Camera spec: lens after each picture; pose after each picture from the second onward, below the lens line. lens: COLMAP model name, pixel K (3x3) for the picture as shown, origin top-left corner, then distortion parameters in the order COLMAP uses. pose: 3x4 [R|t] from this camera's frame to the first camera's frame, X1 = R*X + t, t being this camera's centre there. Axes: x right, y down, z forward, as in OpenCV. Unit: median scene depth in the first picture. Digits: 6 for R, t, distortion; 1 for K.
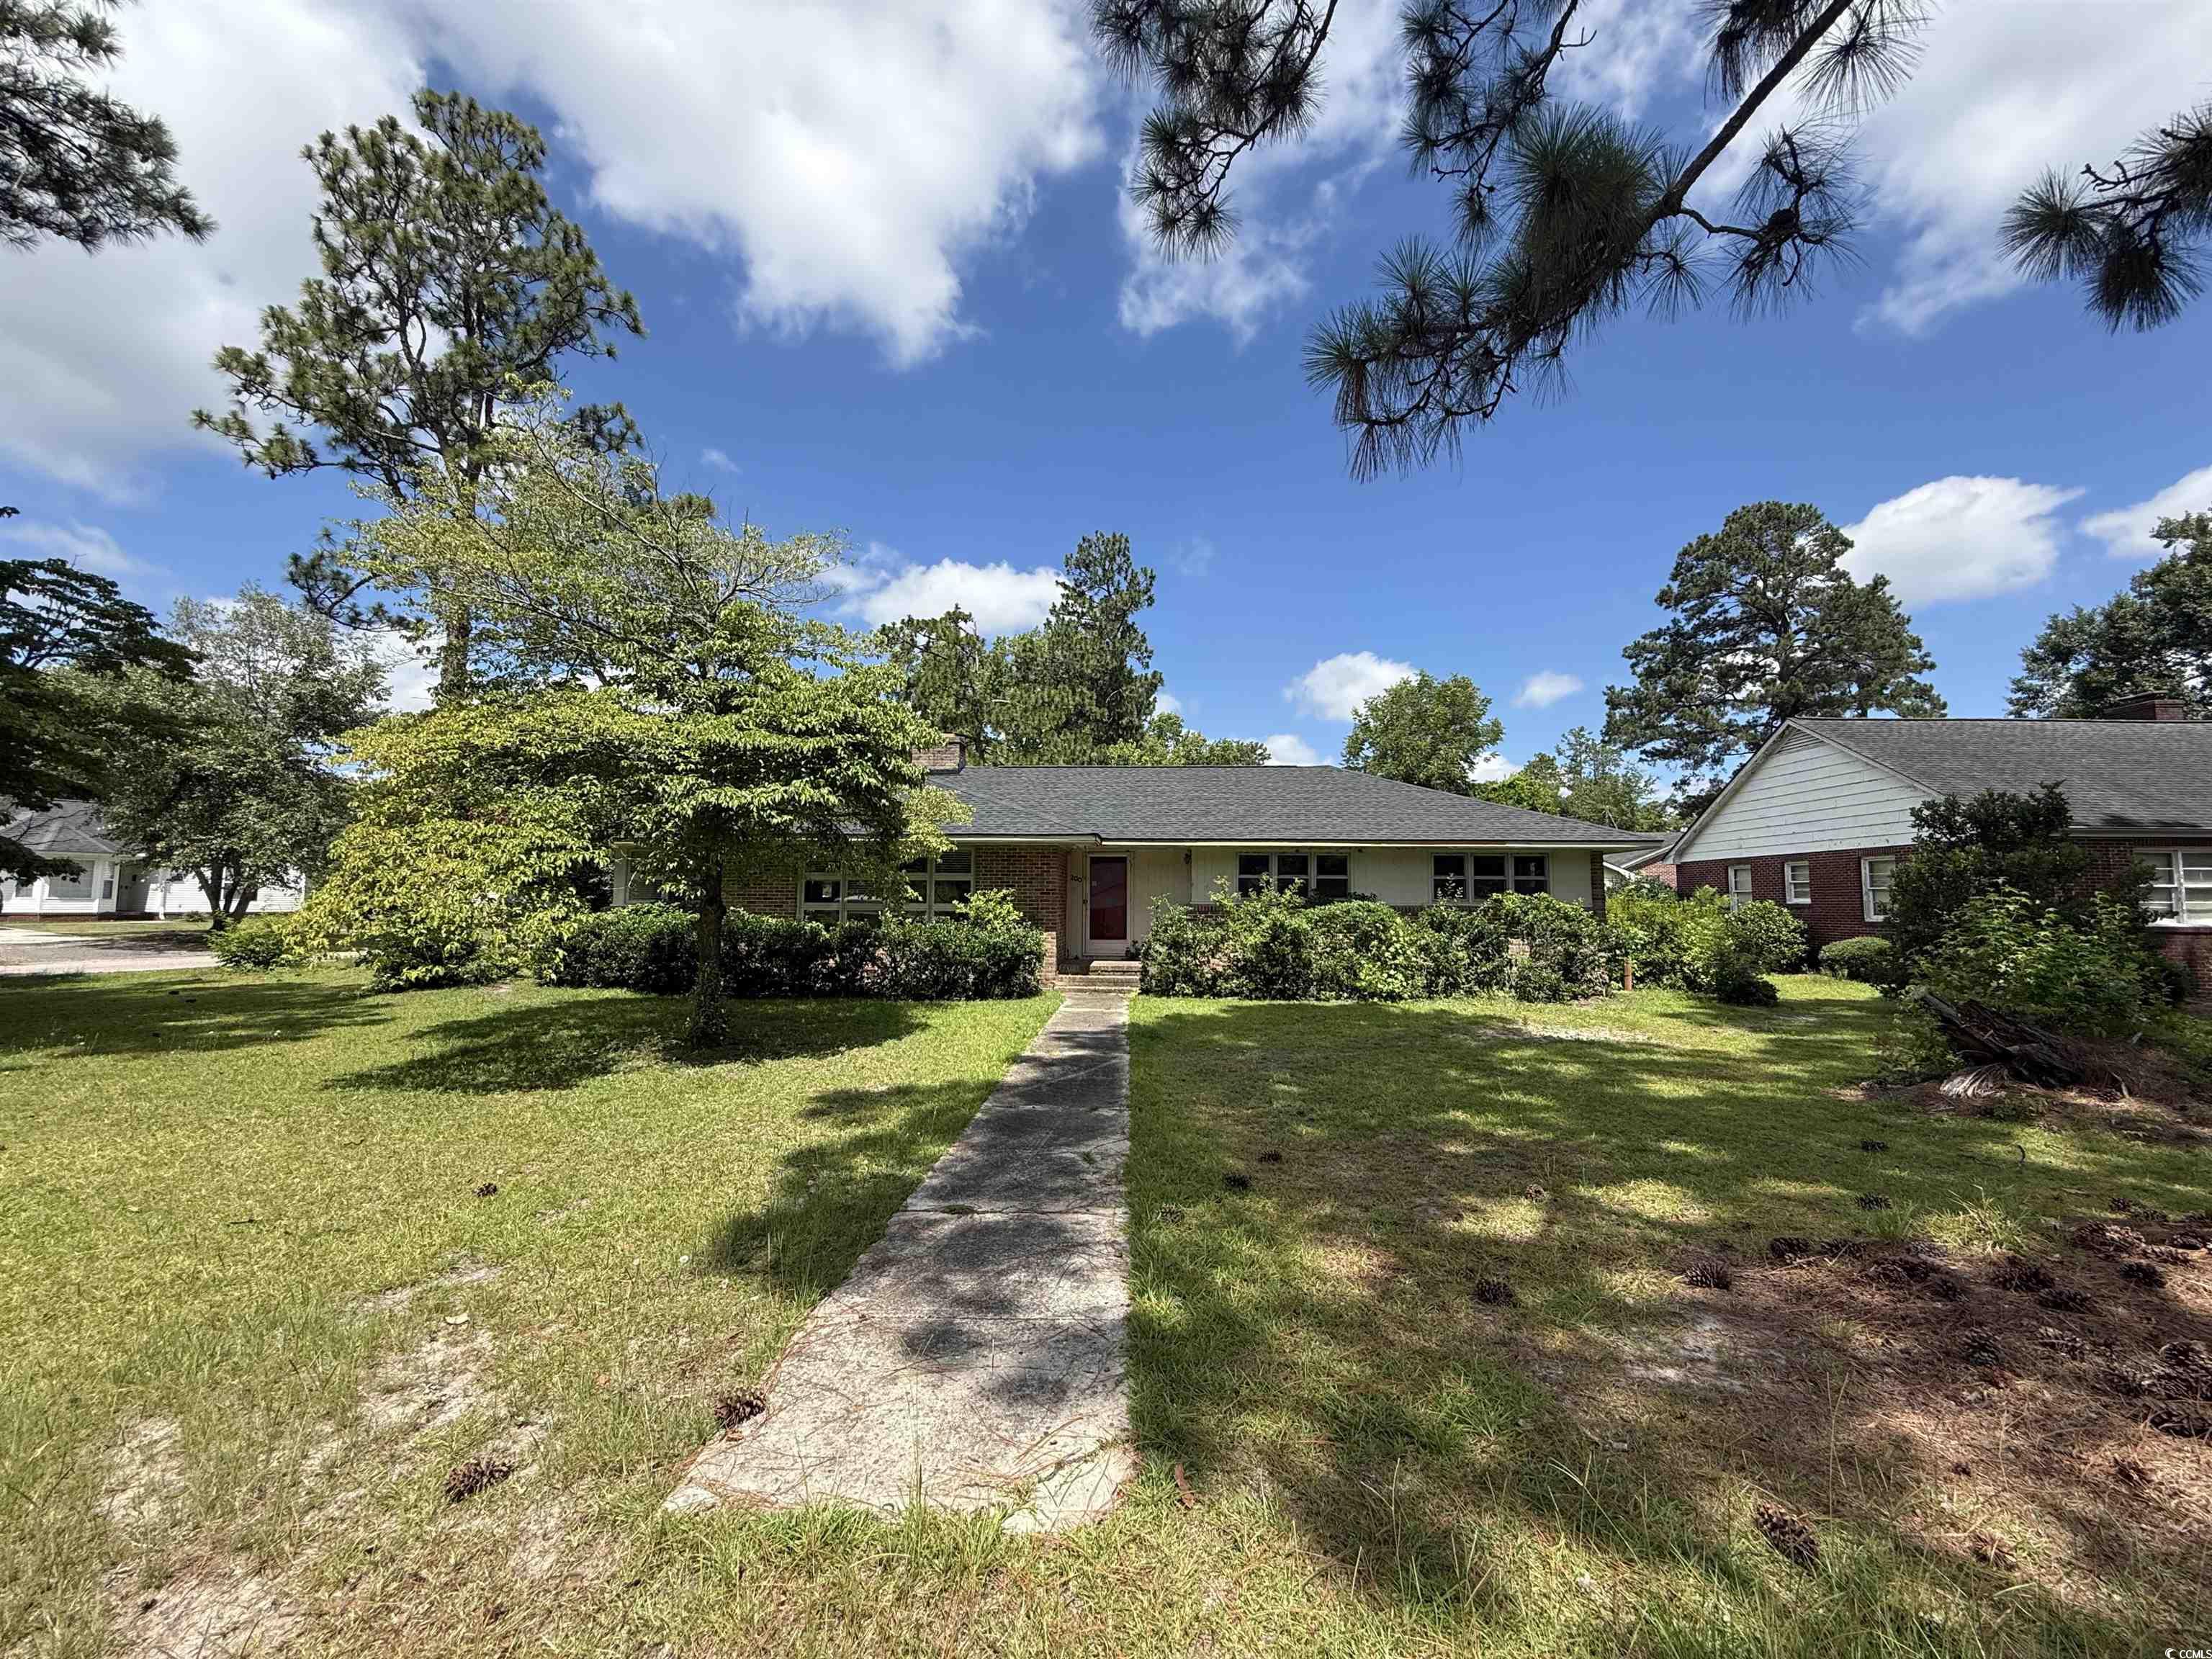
lens RADIAL K [[891.7, 0, 1049.8], [0, 891.7, 835.0], [0, 0, 1]] dist [0.007781, -0.001232]
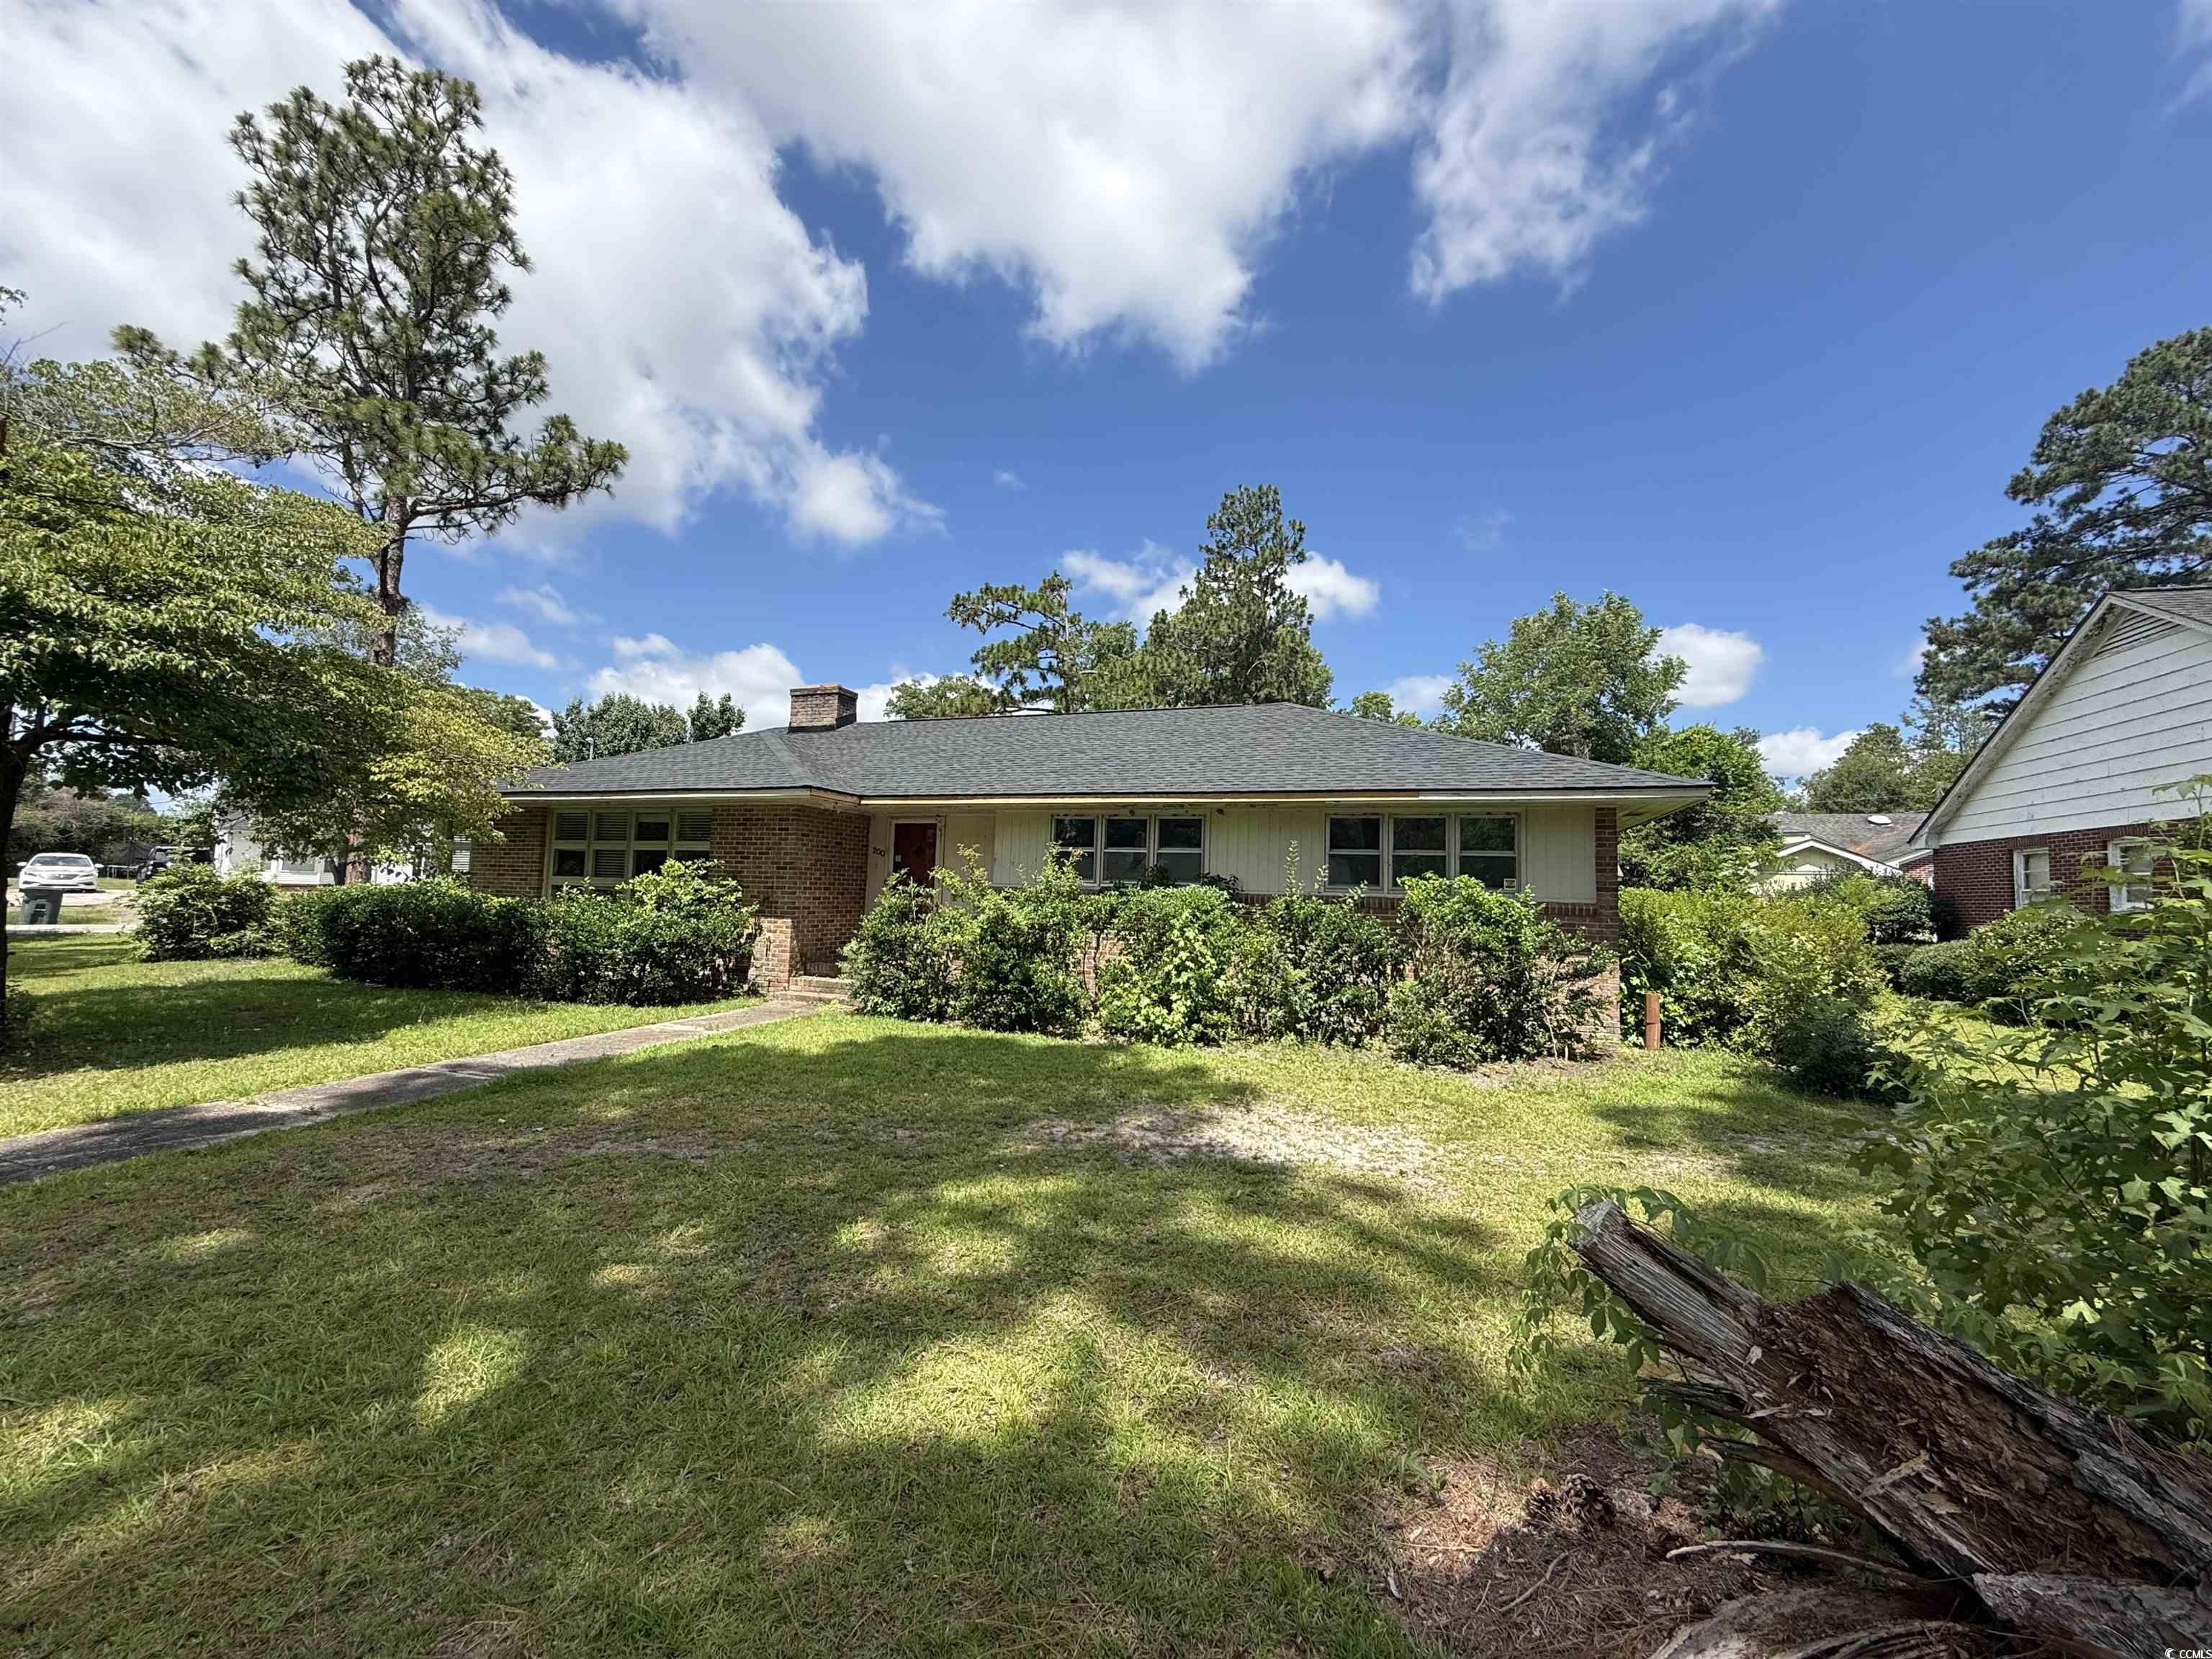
lens RADIAL K [[891.7, 0, 1015.7], [0, 891.7, 828.9], [0, 0, 1]] dist [0.007781, -0.001232]
pose [[0.962713, 0.002351, -0.270515, 0.625404], [-0.001822, 0.999996, 0.002207, 0.048540], [0.270519, -0.001632, 0.962713, 0.514753]]
